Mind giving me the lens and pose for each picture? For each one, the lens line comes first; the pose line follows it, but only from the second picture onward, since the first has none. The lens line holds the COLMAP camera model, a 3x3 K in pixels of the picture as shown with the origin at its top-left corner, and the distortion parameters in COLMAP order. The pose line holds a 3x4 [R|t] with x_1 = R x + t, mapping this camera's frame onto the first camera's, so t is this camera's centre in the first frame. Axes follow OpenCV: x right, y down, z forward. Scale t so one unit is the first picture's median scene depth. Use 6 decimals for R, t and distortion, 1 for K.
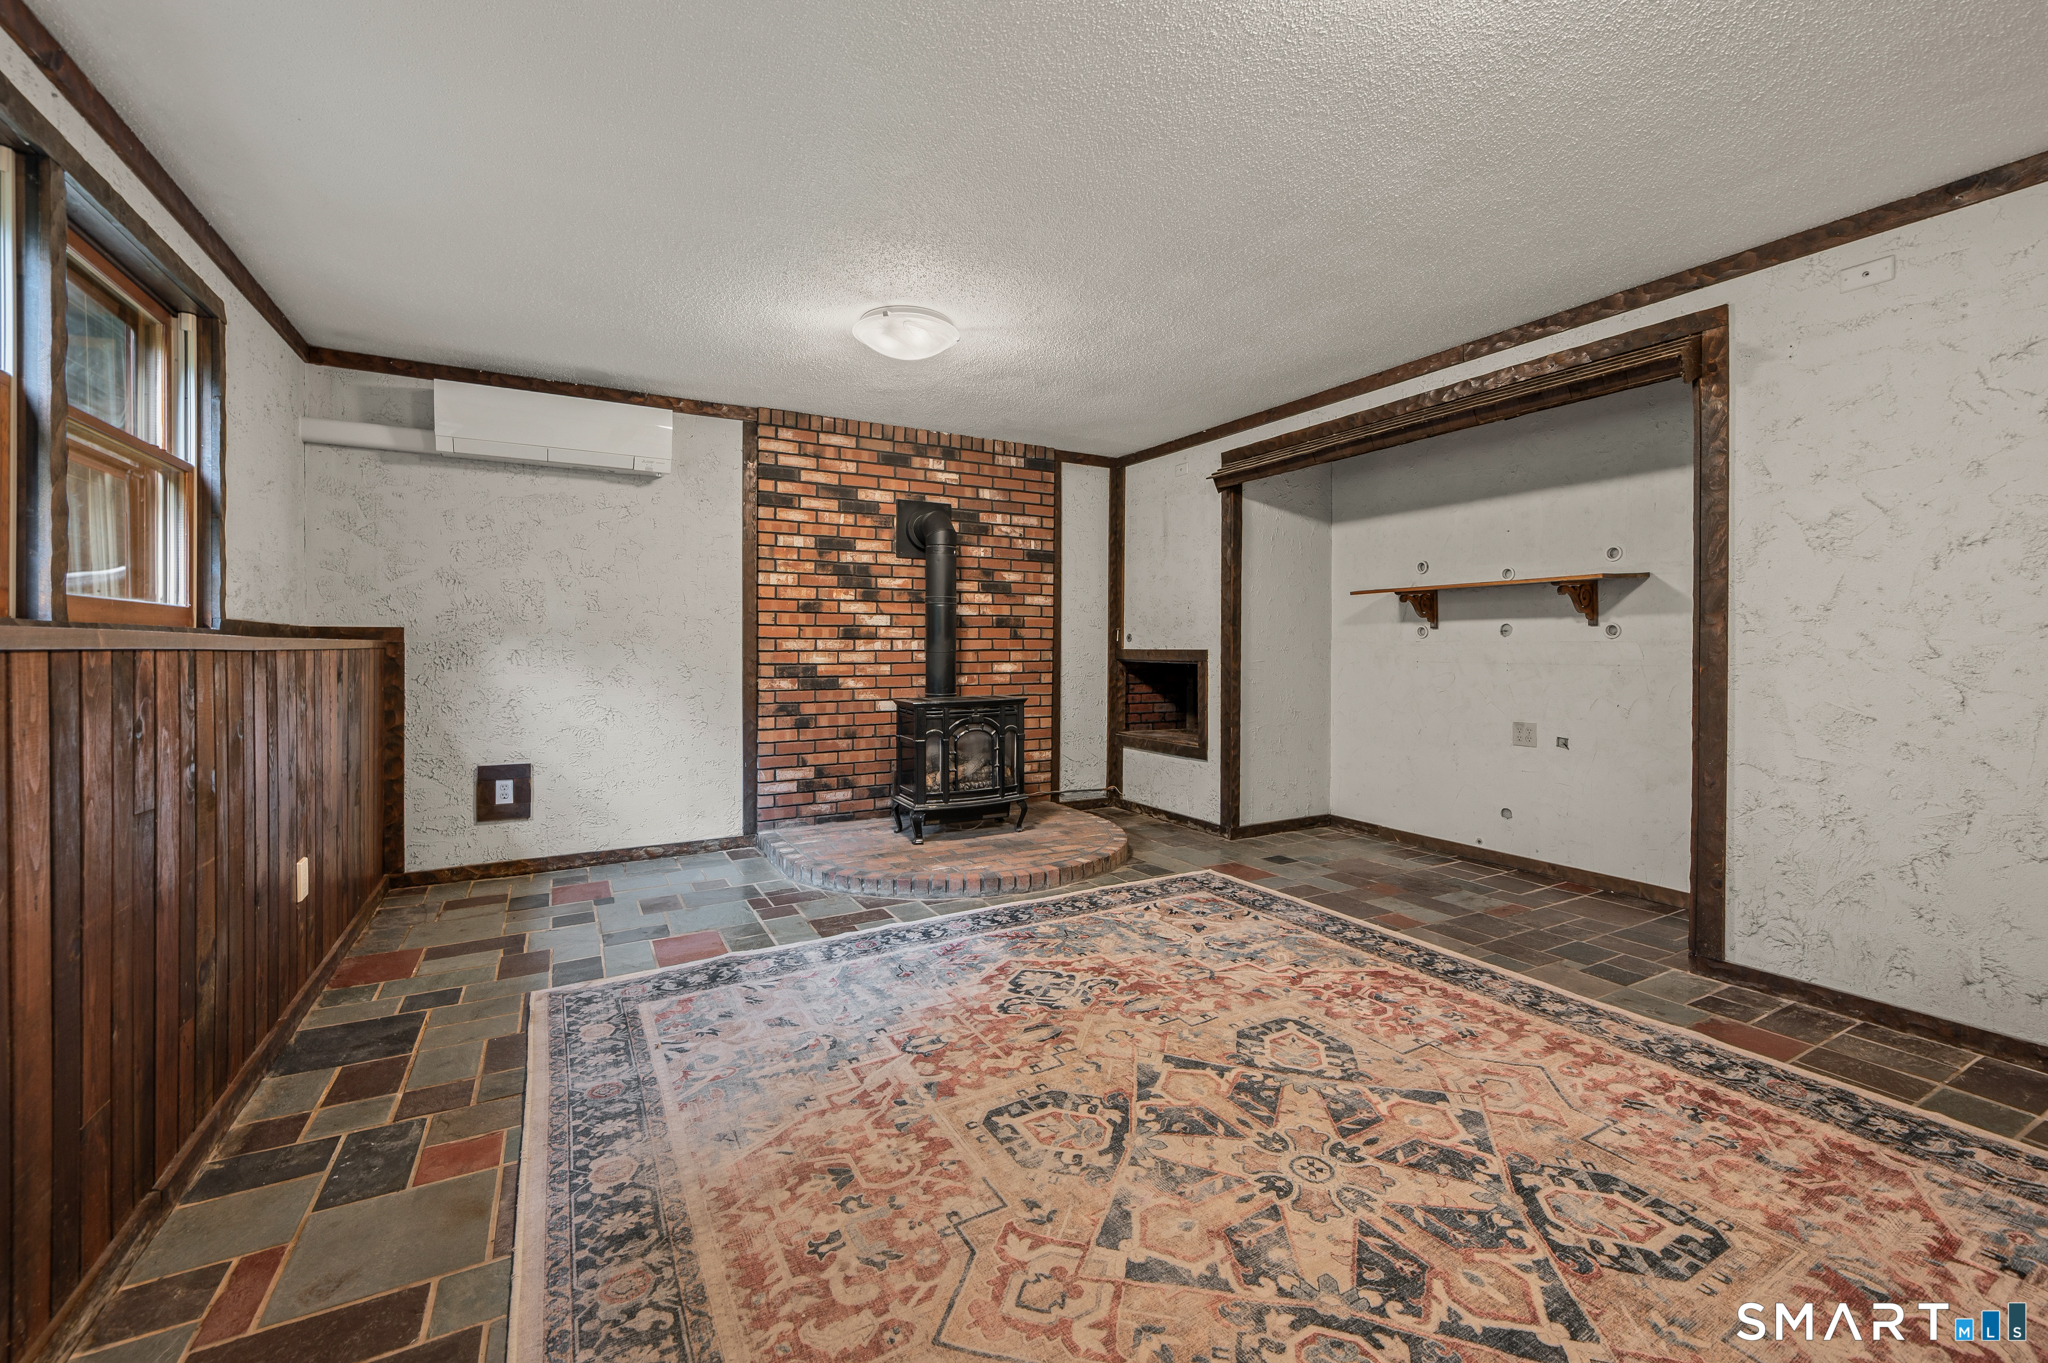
lens RADIAL K [[828.5, 0, 1036.2], [0, 828.5, 673.6], [0, 0, 1]] dist [0.000722, -0.000017]
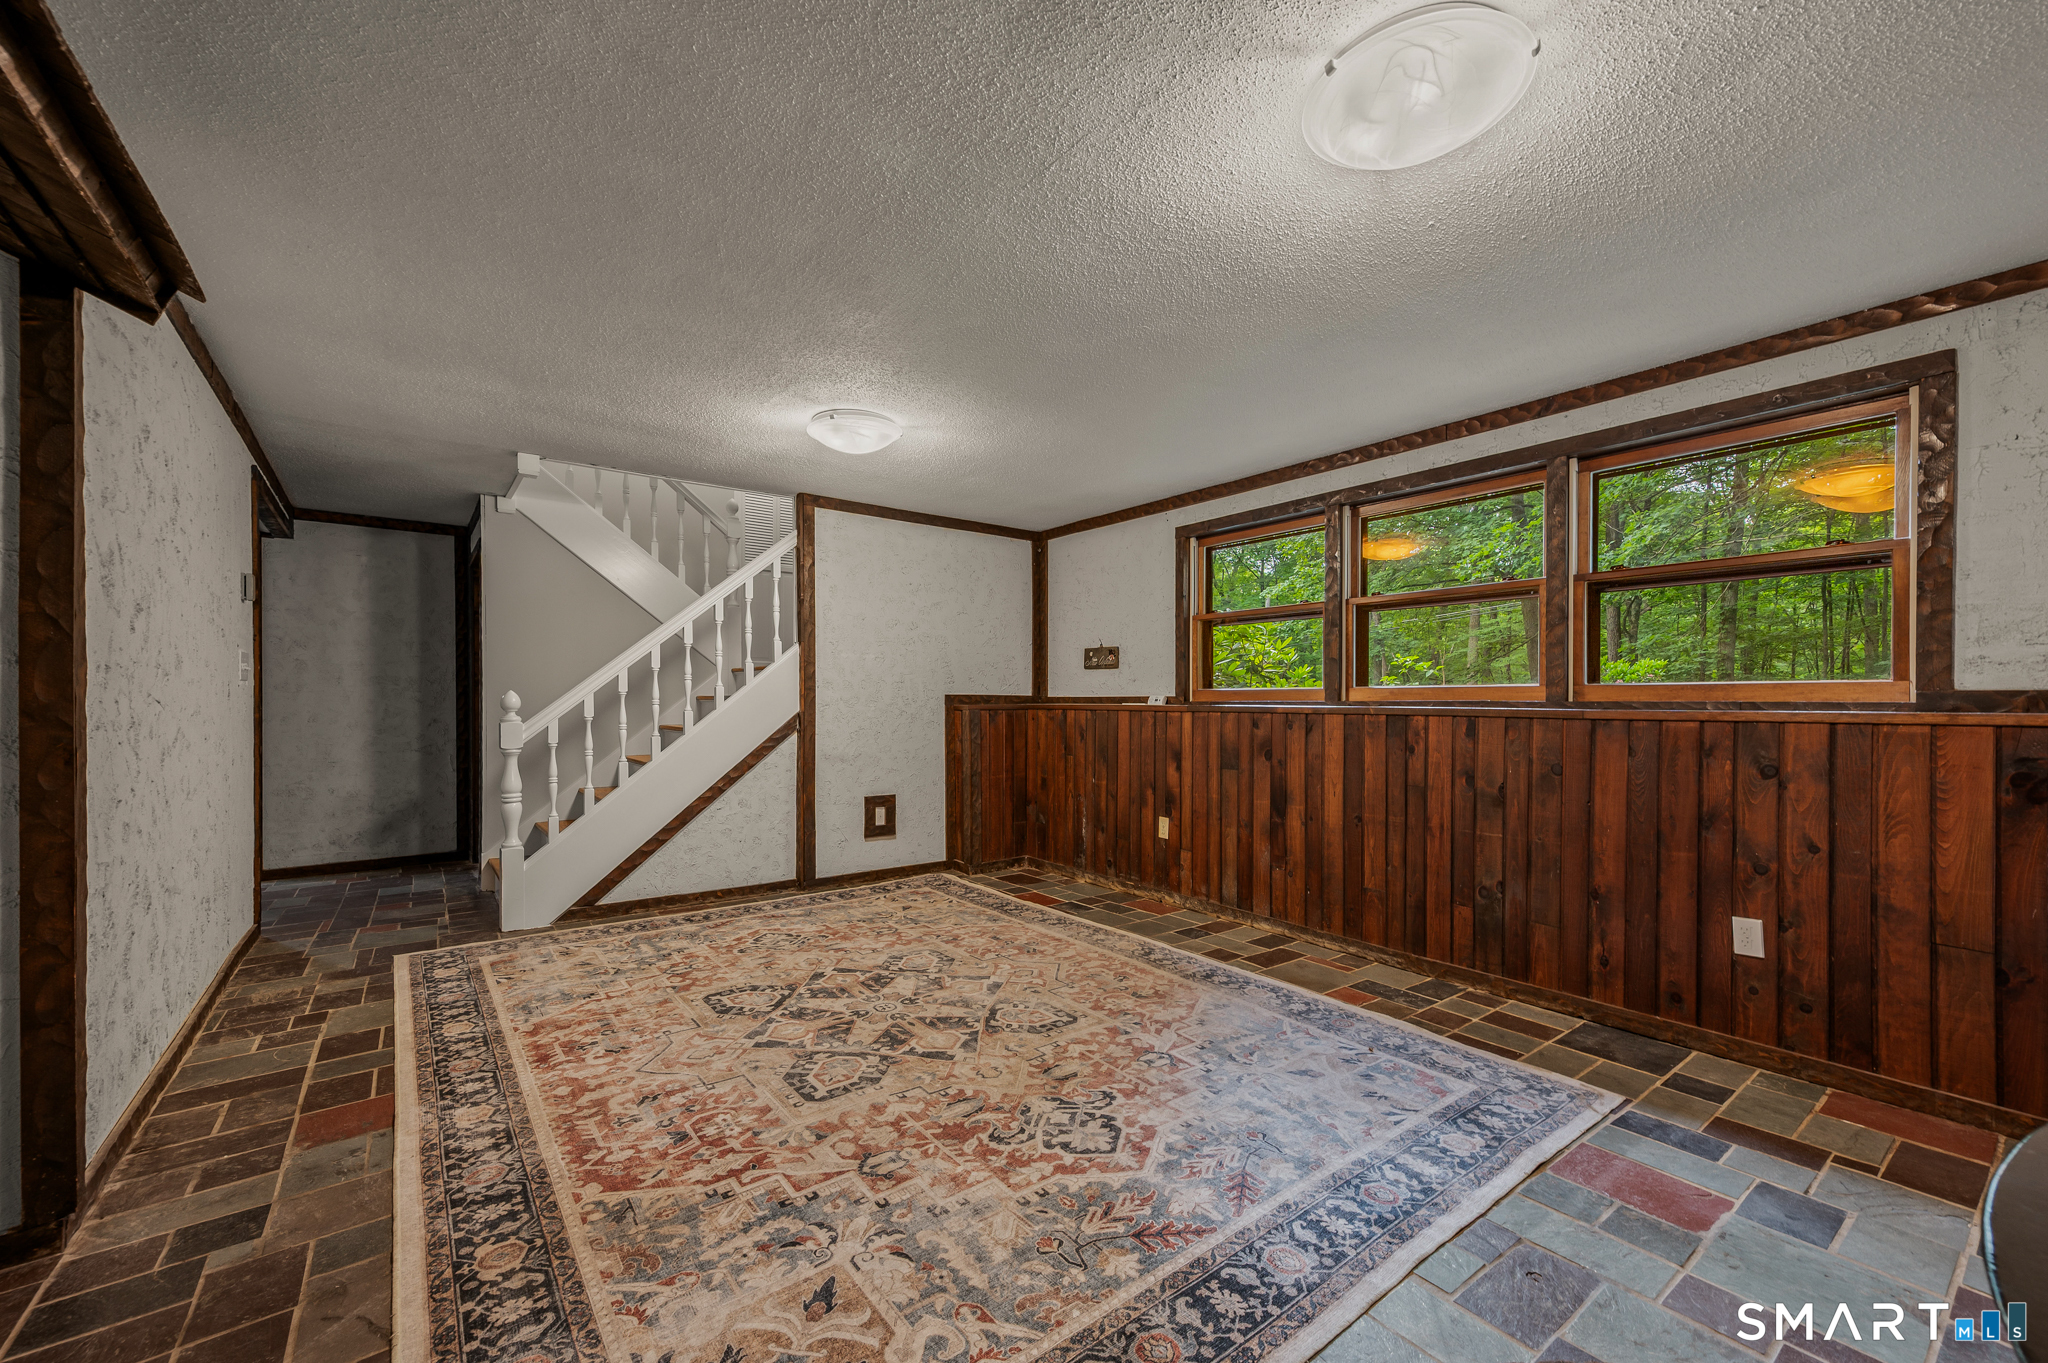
lens RADIAL K [[828.5, 0, 1036.2], [0, 828.5, 673.6], [0, 0, 1]] dist [0.000722, -0.000017]
pose [[-0.990006, -0.009081, -0.140736, 0.202137], [-0.008905, 0.999959, -0.001881, -0.093015], [0.140747, -0.000609, -0.990045, 2.131990]]
